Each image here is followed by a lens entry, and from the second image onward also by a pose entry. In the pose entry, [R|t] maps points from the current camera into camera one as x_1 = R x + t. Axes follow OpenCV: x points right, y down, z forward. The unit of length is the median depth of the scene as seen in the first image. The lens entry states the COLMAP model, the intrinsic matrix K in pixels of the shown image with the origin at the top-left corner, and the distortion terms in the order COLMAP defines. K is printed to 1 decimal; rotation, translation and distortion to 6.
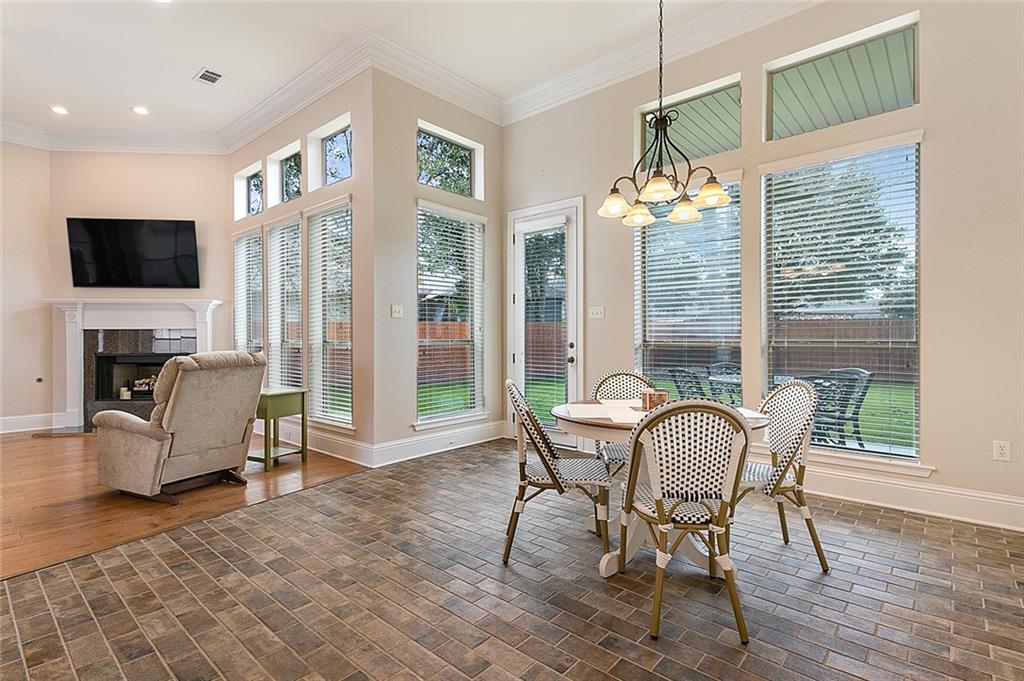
lens RADIAL K [[492.4, 0, 503.1], [0, 492.4, 339.0], [0, 0, 1]] dist [0.010278, -0.000327]
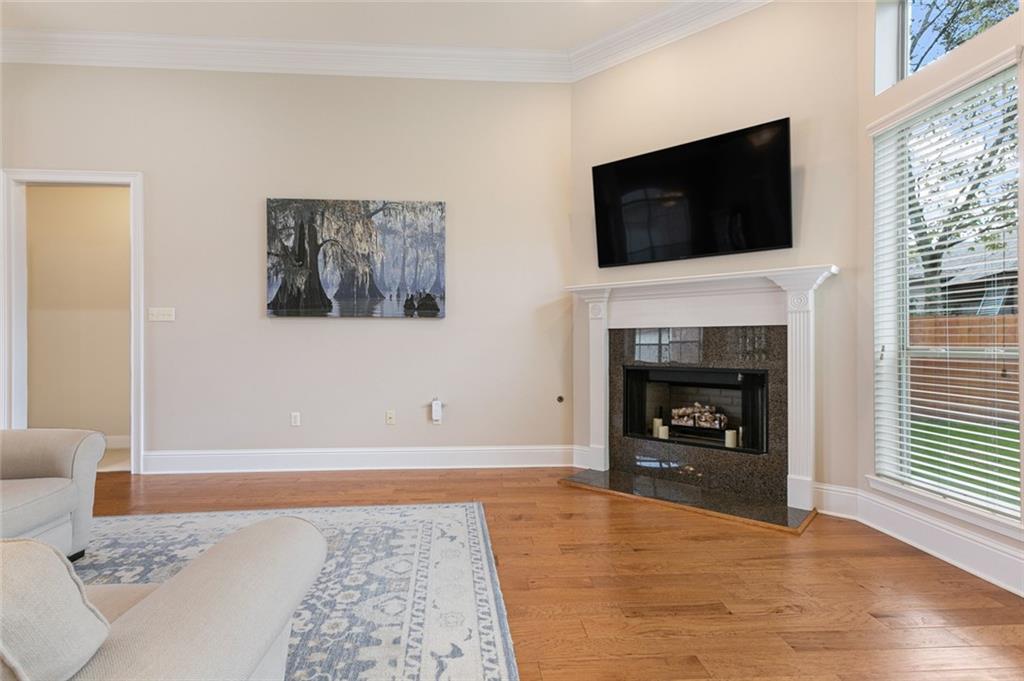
lens RADIAL K [[519.3, 0, 508.2], [0, 519.3, 343.7], [0, 0, 1]] dist [0.011306, -0.000035]
pose [[0.703211, 0.004023, -0.710970, -0.442958], [-0.006922, 0.999975, -0.001188, 0.002623], [0.710948, 0.005757, 0.703221, 0.405321]]
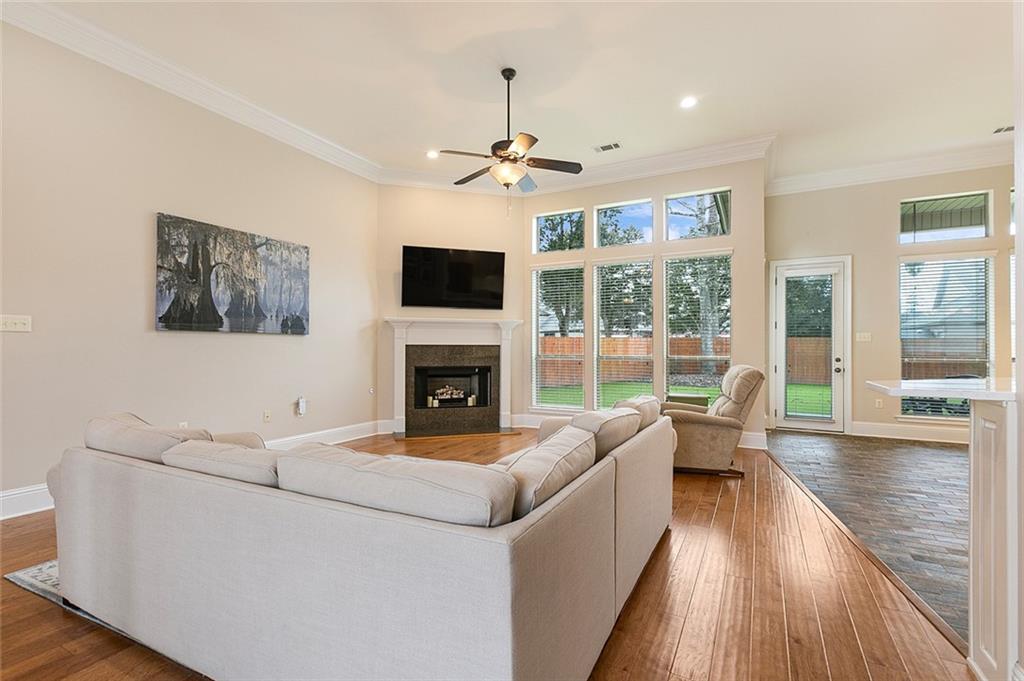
lens RADIAL K [[470.8, 0, 499.4], [0, 470.8, 346.9], [0, 0, 1]] dist [0.001006, 0.000680]
pose [[0.976064, 0.006311, 0.217394, -0.885687], [-0.004521, 0.999952, -0.008731, -0.006553], [-0.217438, 0.007539, 0.976045, -0.085459]]
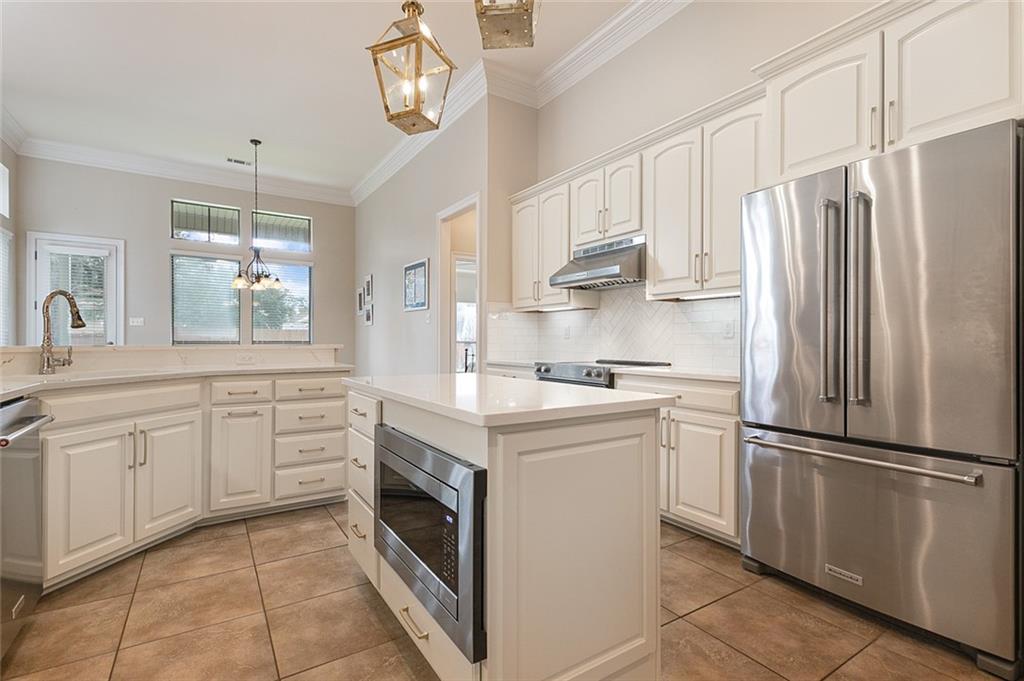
lens RADIAL K [[470.8, 0, 508.5], [0, 470.8, 341.8], [0, 0, 1]] dist [0.001006, 0.000680]
pose [[0.272944, 0.004093, 0.962021, -0.673367], [0.000265, 0.999991, -0.004330, 0.009900], [-0.962030, 0.001437, 0.272940, -0.360619]]
